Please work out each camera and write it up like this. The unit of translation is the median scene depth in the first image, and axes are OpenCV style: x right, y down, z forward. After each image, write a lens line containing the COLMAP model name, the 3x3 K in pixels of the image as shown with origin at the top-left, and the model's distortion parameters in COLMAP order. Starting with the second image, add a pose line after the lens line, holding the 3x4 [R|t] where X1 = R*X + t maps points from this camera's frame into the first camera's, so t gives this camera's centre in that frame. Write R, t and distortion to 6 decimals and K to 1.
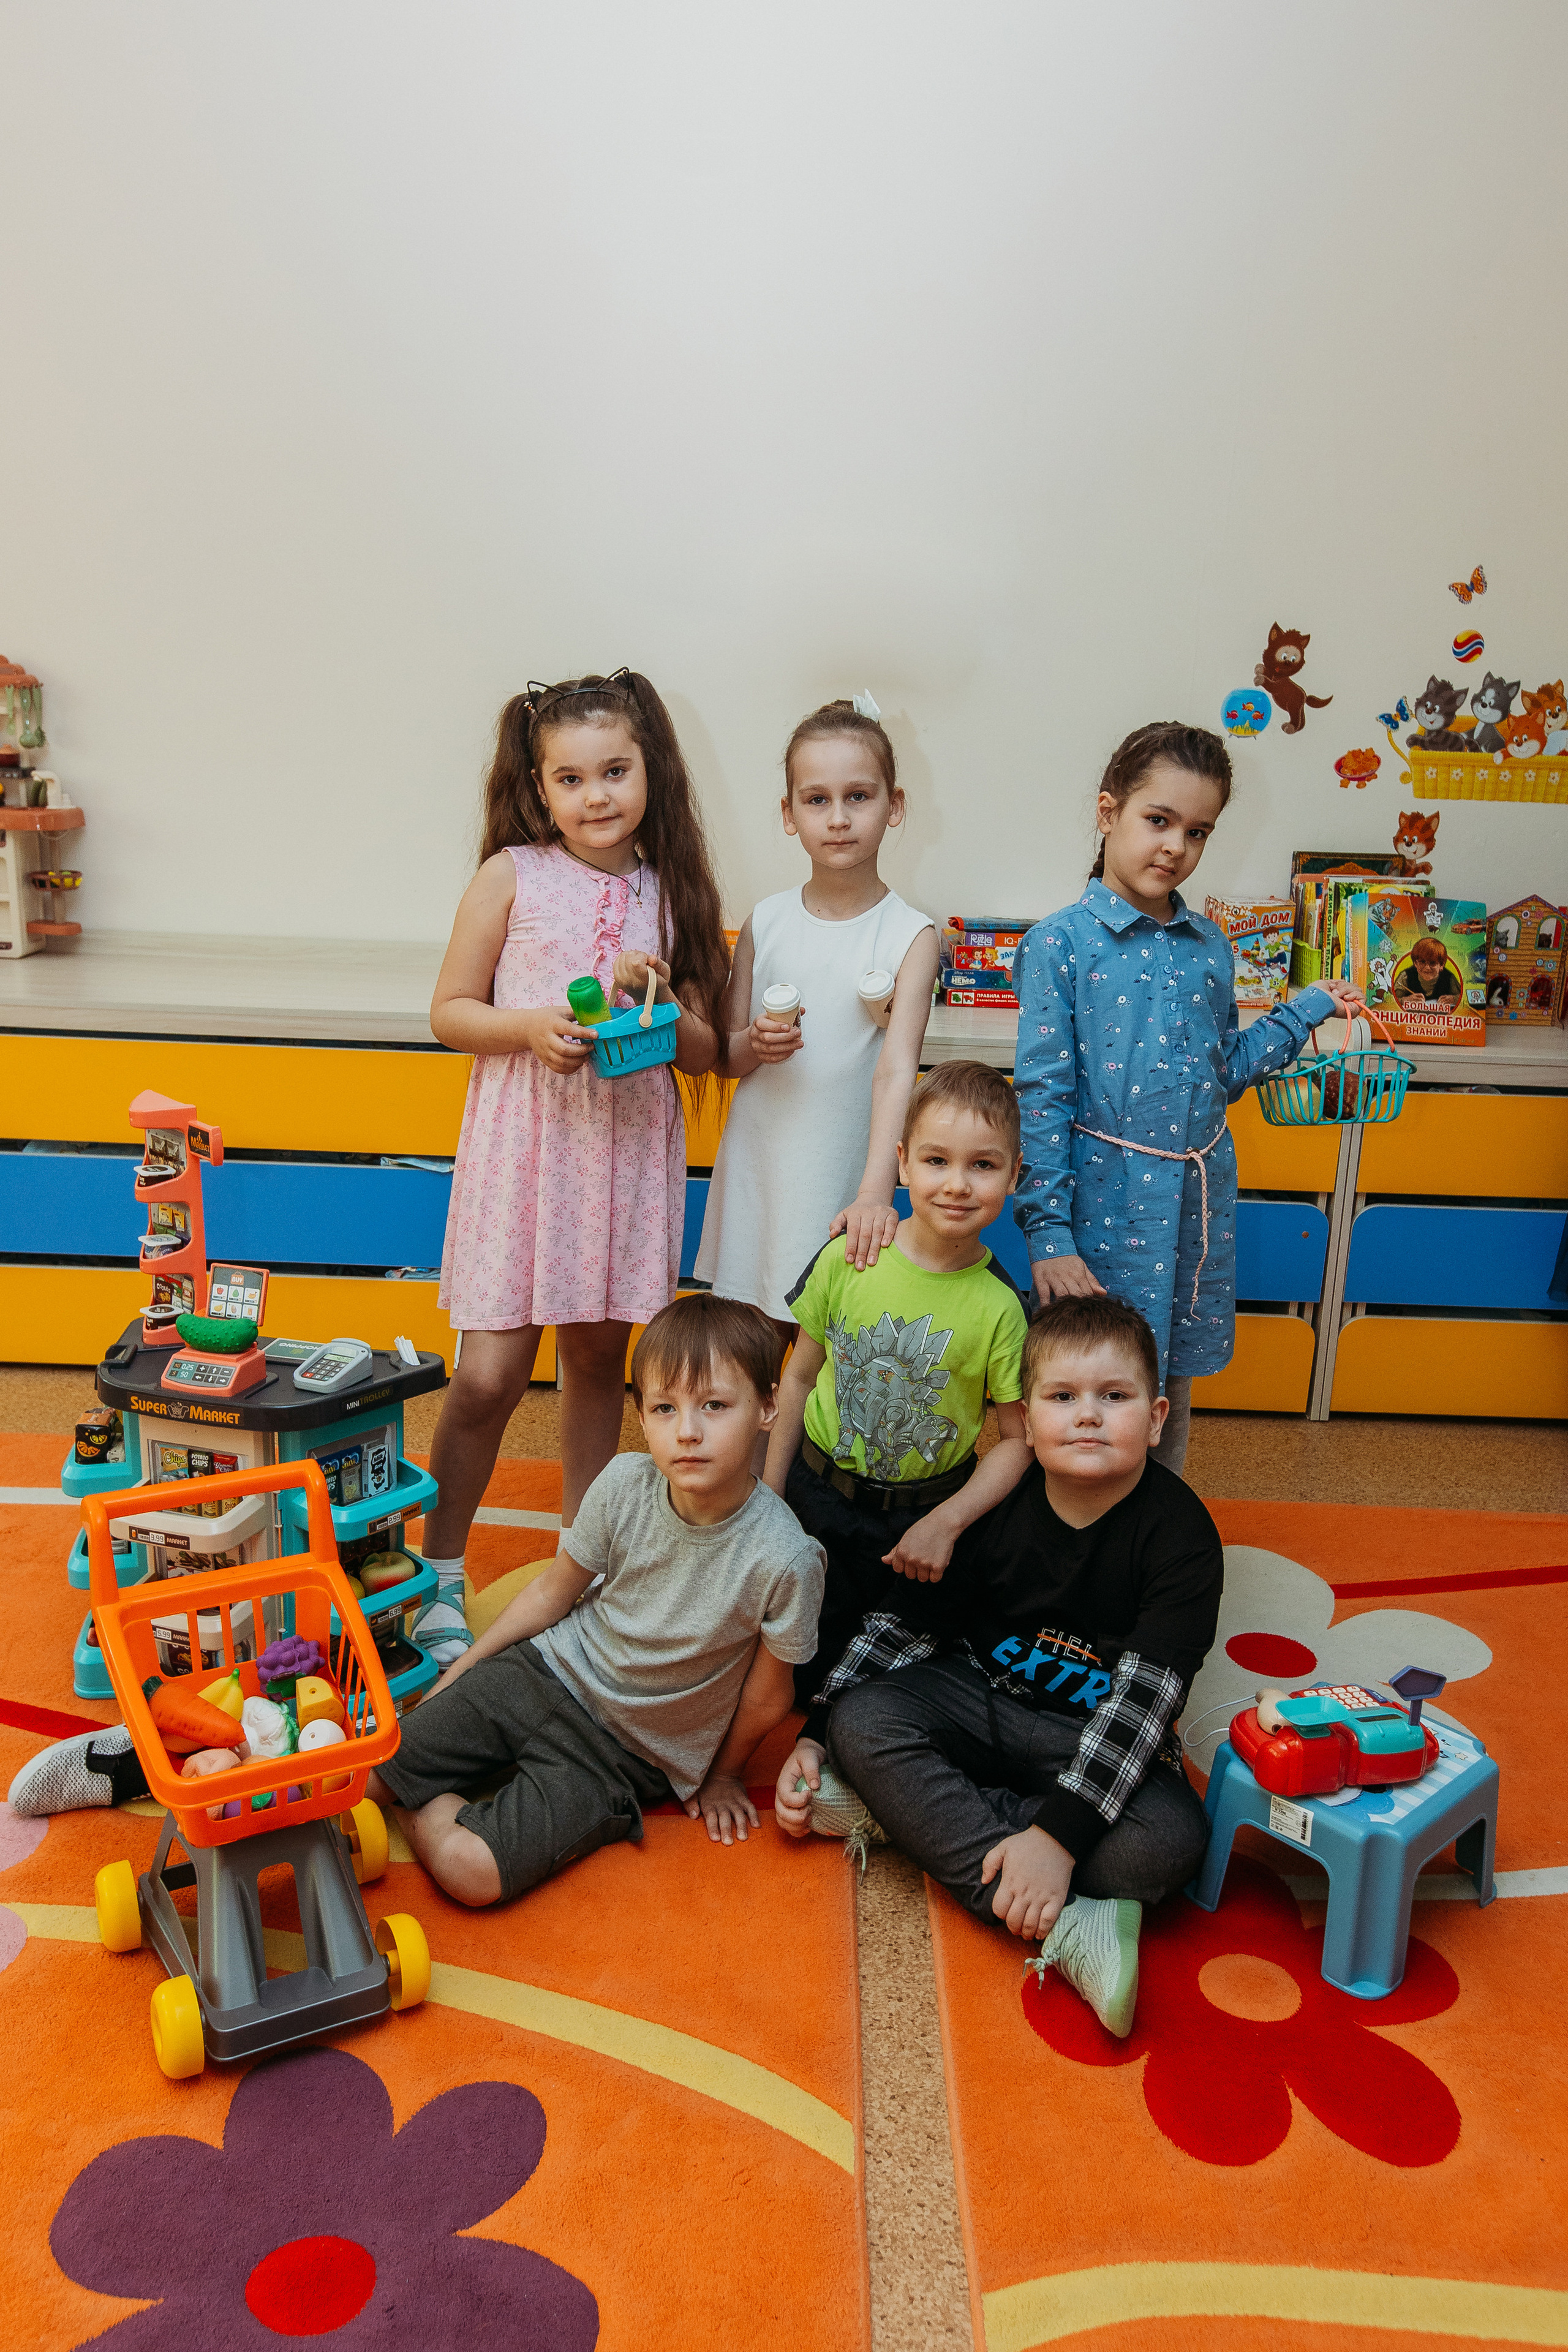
lens RADIAL K [[1883.4, 0, 777.7], [0, 1883.4, 1206.2], [0, 0, 1]] dist [0.011251, -0.024011]
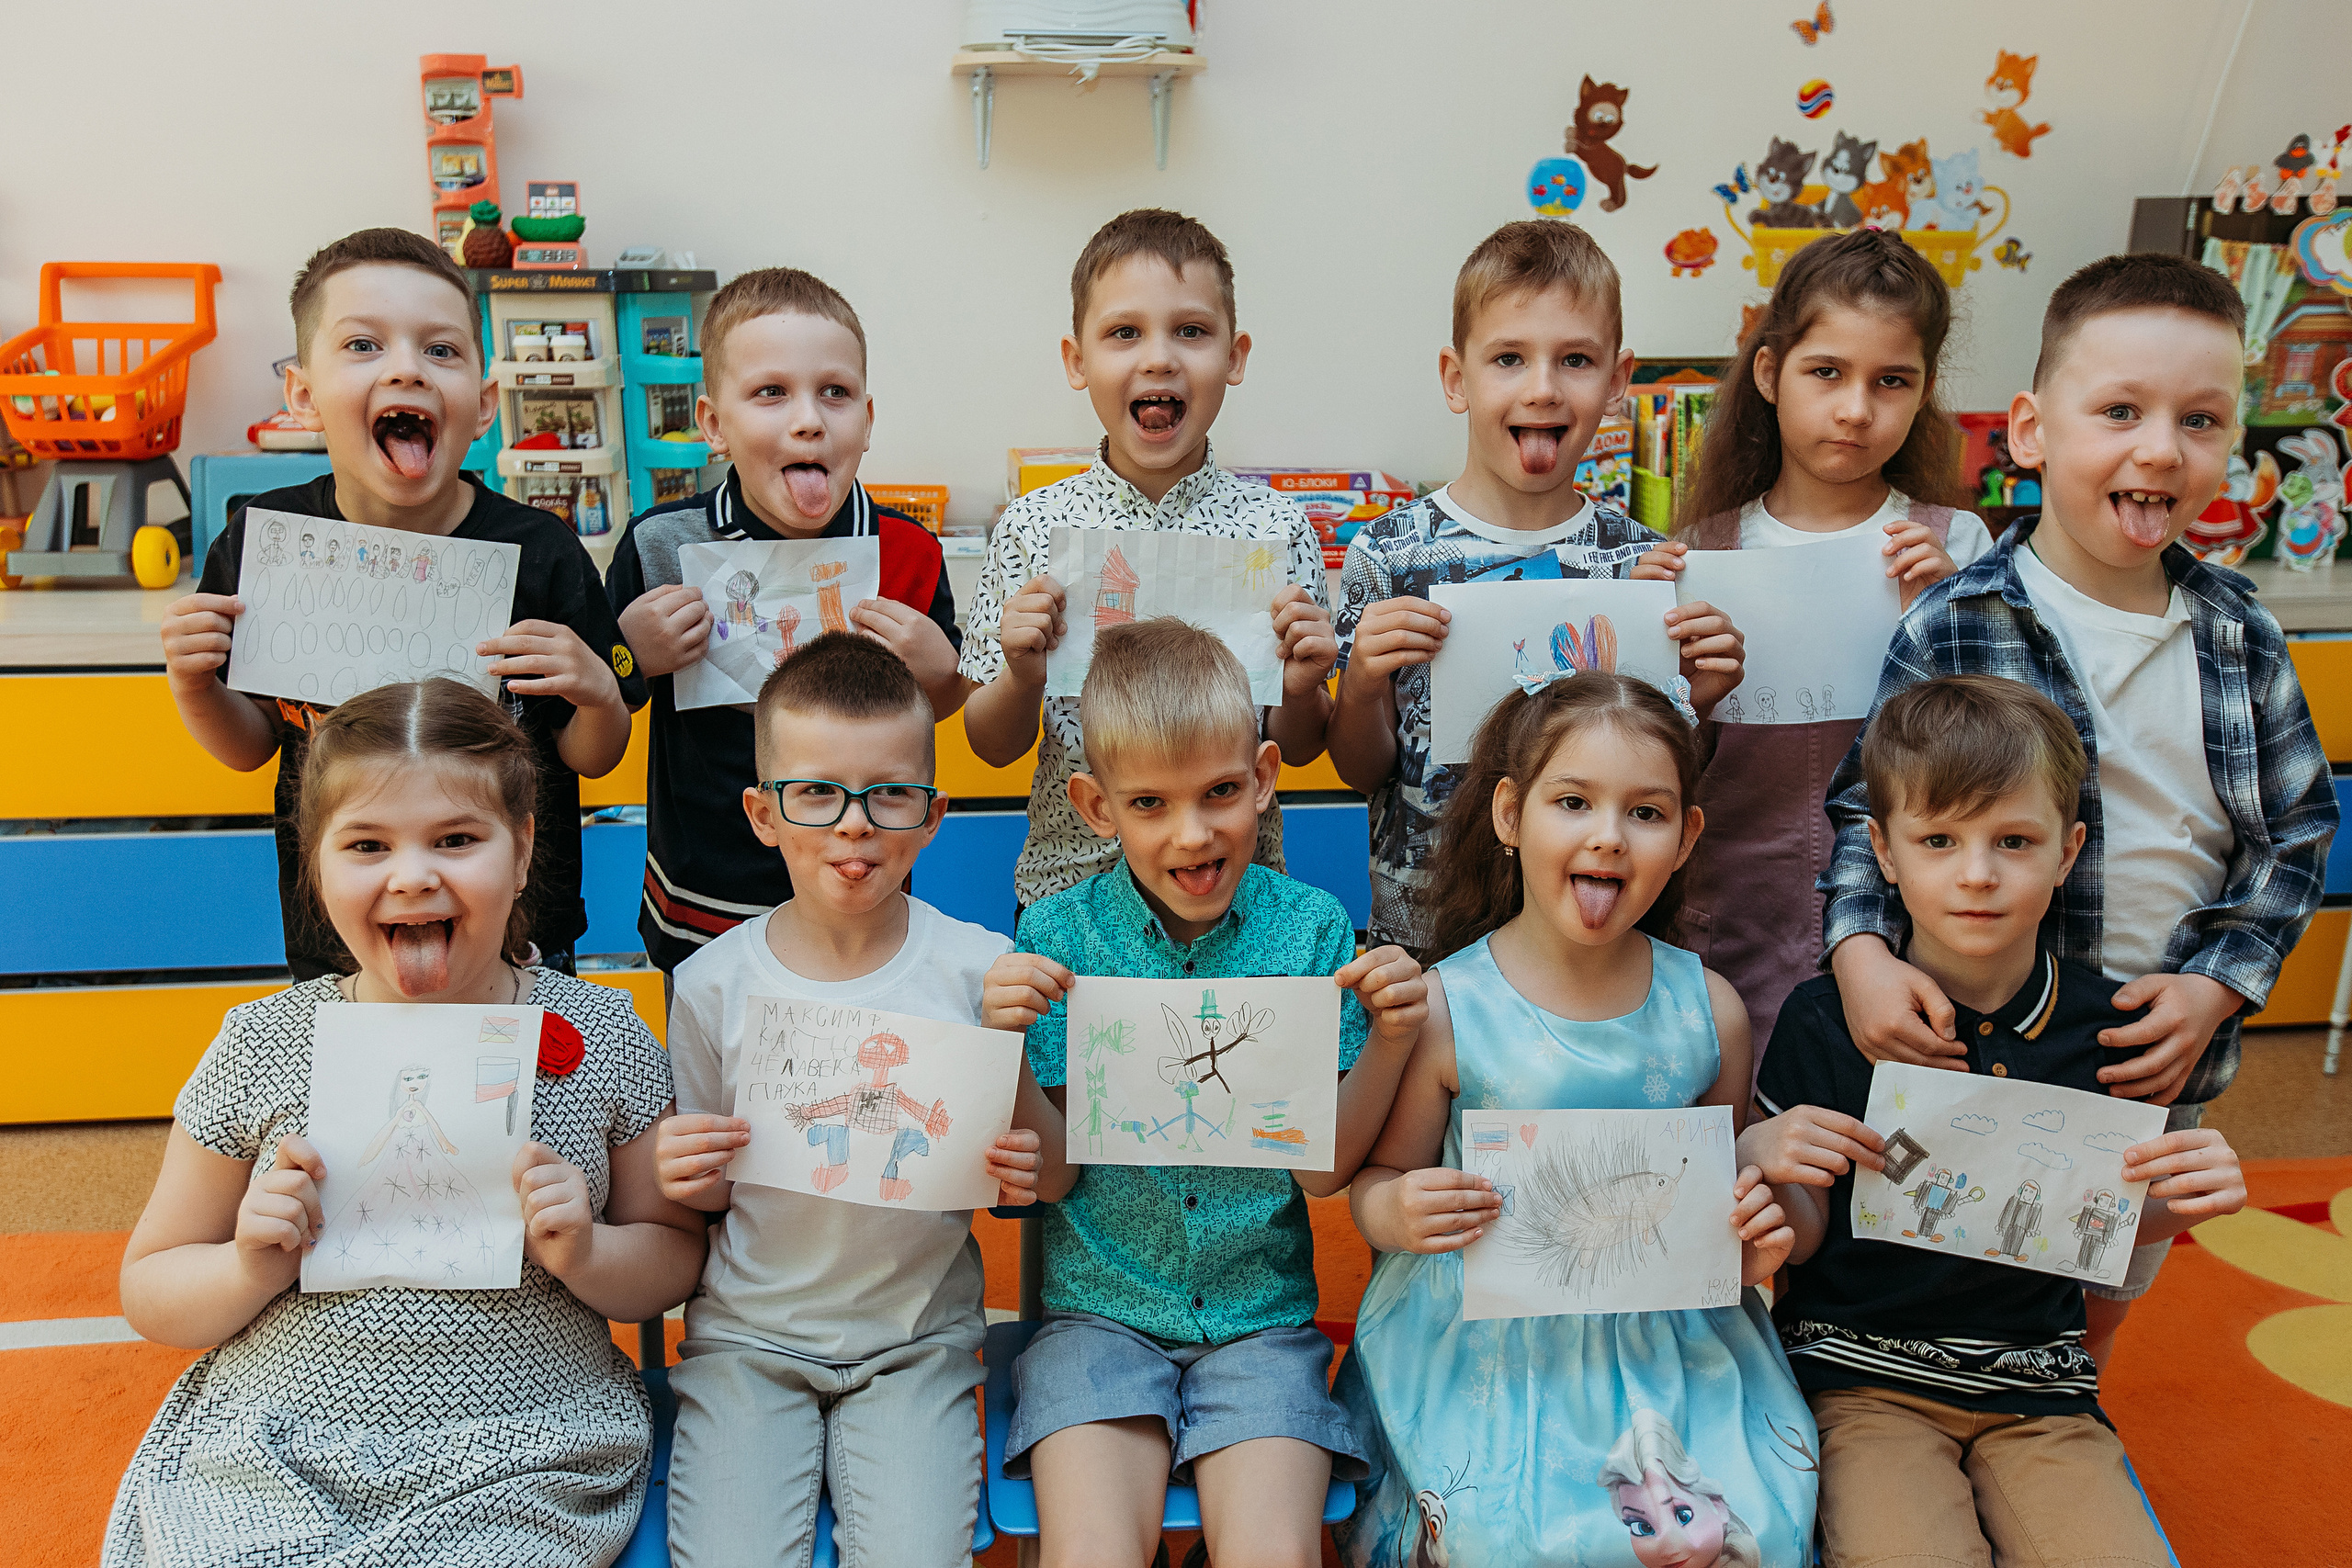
lens RADIAL K [[2014.1, 0, 1177.6], [0, 2014.1, 785.5], [0, 0, 1]] dist [-0.005896, 0.001737]
pose [[0.990444, -0.062215, 0.123087, -0.033600], [0.060775, 0.998032, 0.015419, -0.029772], [-0.123804, -0.007791, 0.992276, 0.165217]]
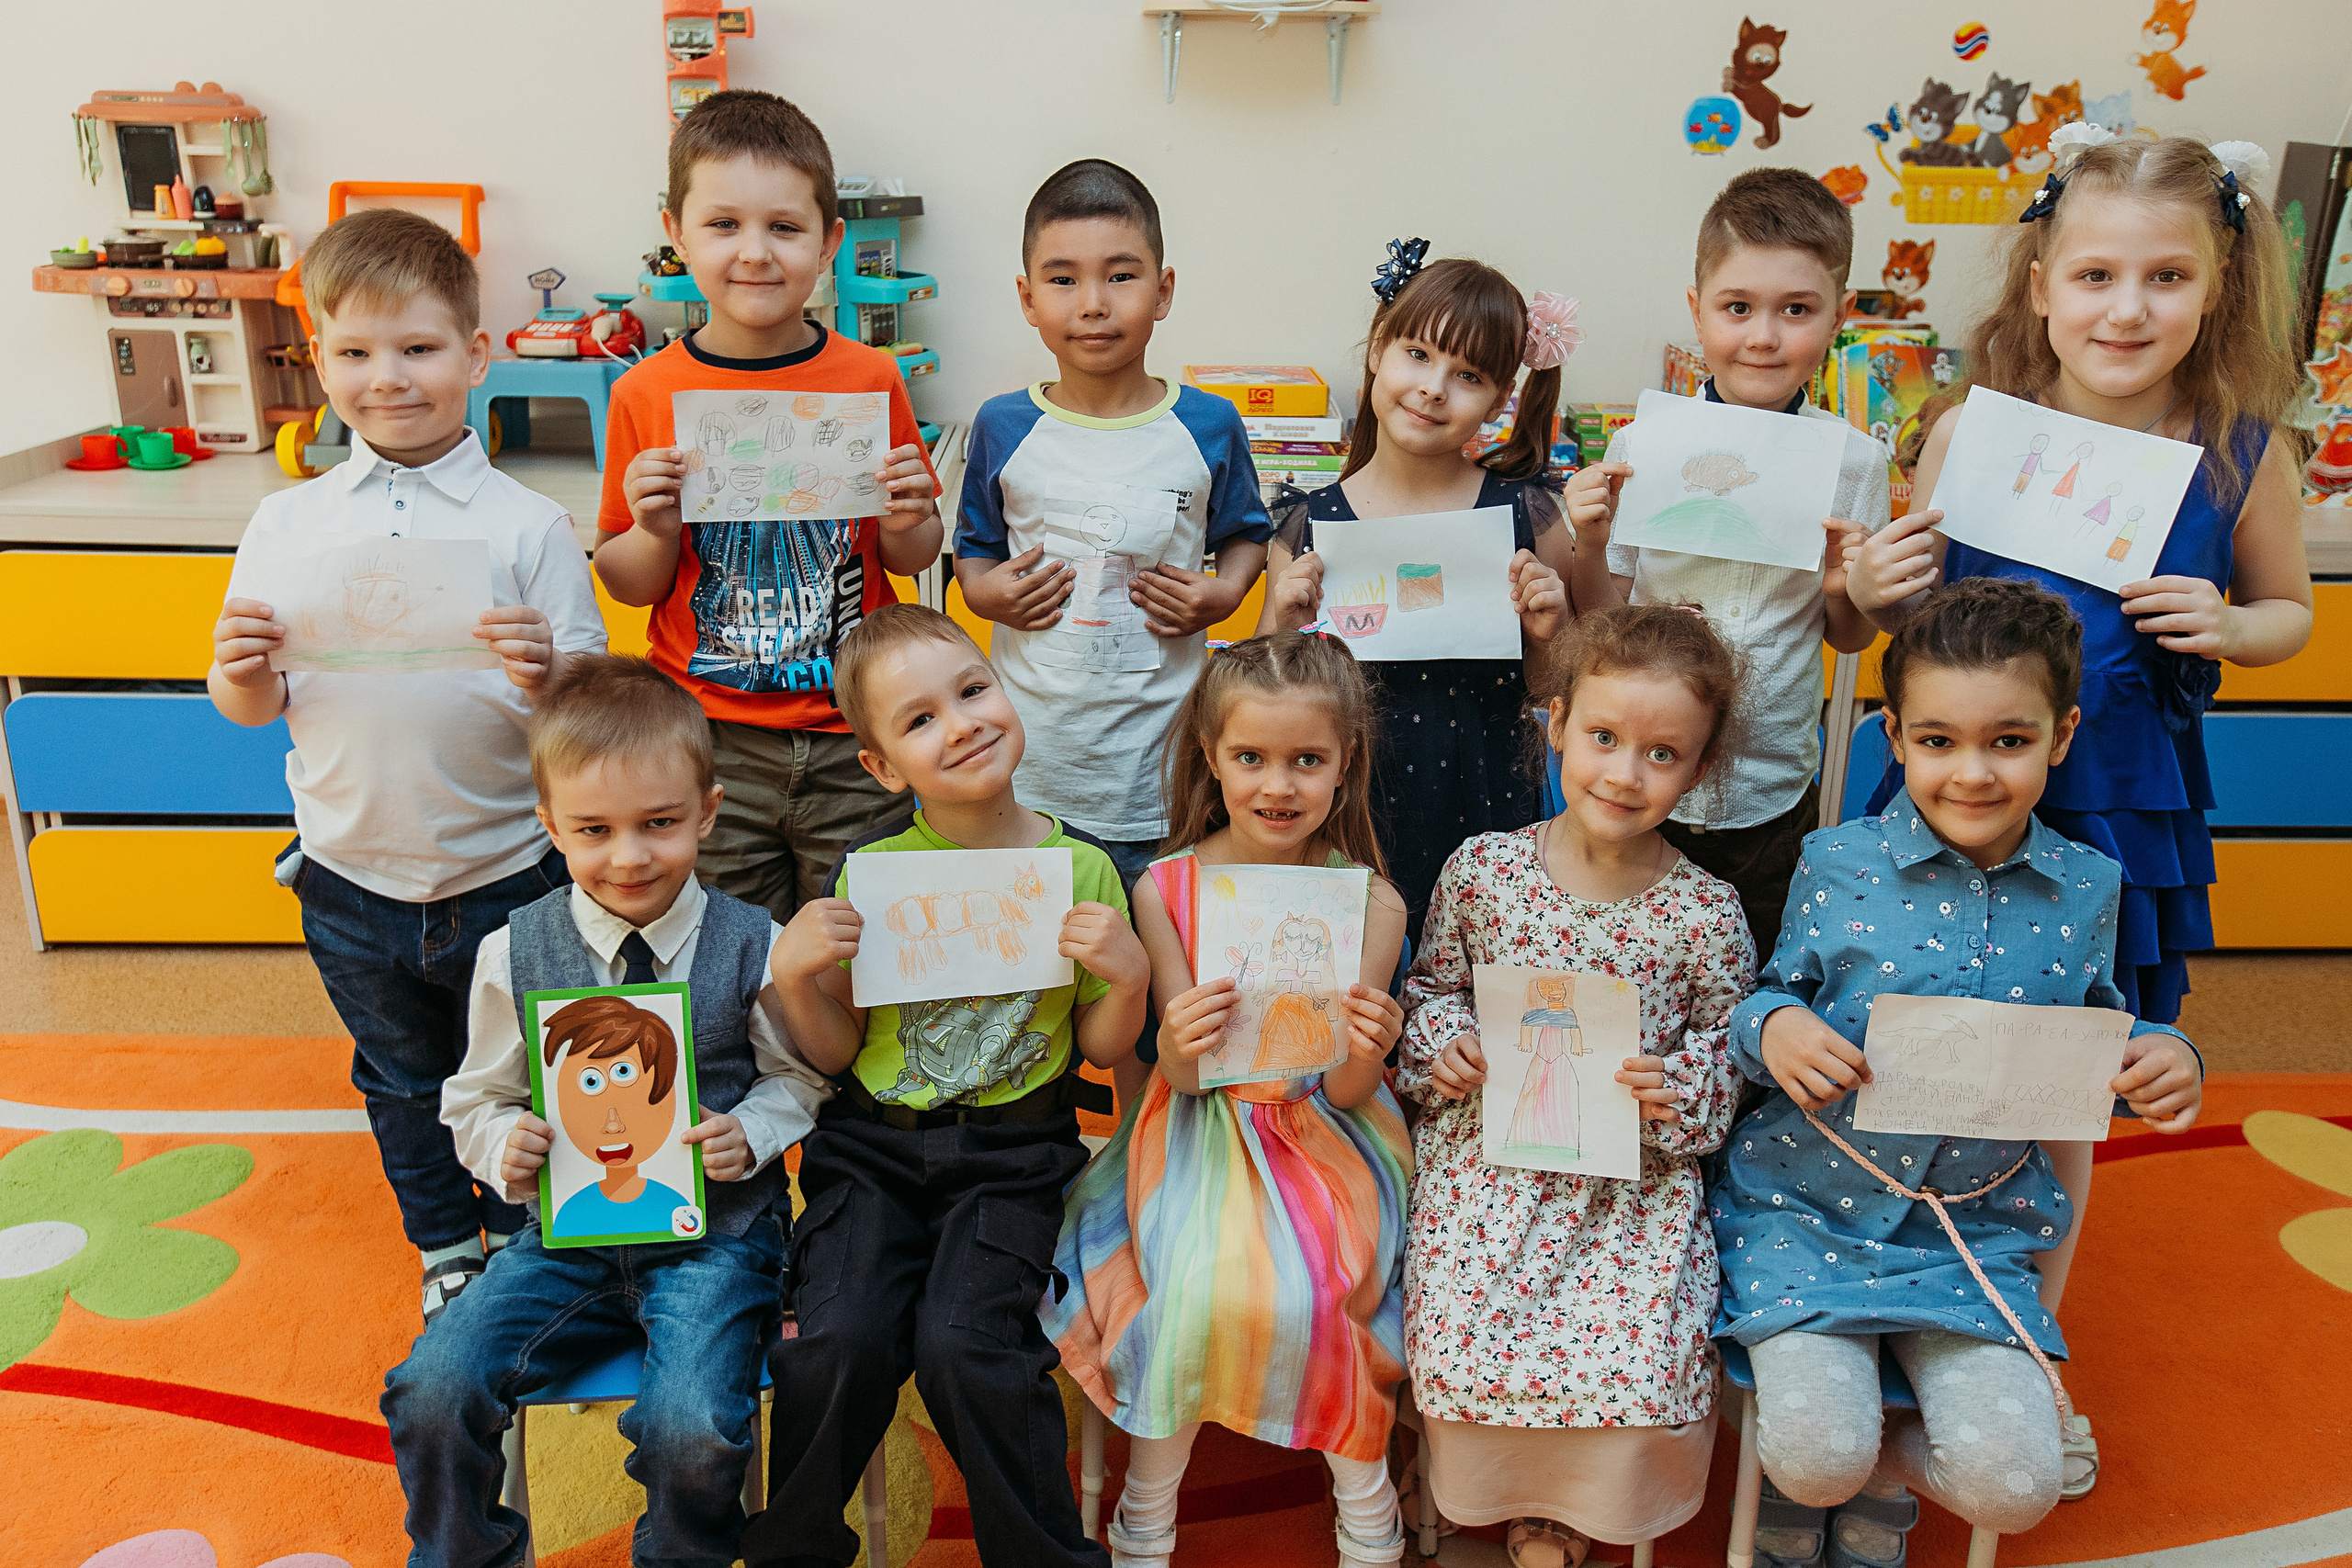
lens RADIAL K [[2014.1, 0, 1184.7], [0, 2014.1, 781.8], [0, 0, 1]] dist [-0.005896, 0.001737]
pose [[0.998787, -0.030940, 0.038293, -0.031841], [0.027982, 0.996752, 0.075513, -0.042807], [-0.040505, -0.074350, 0.996409, 0.087845]]
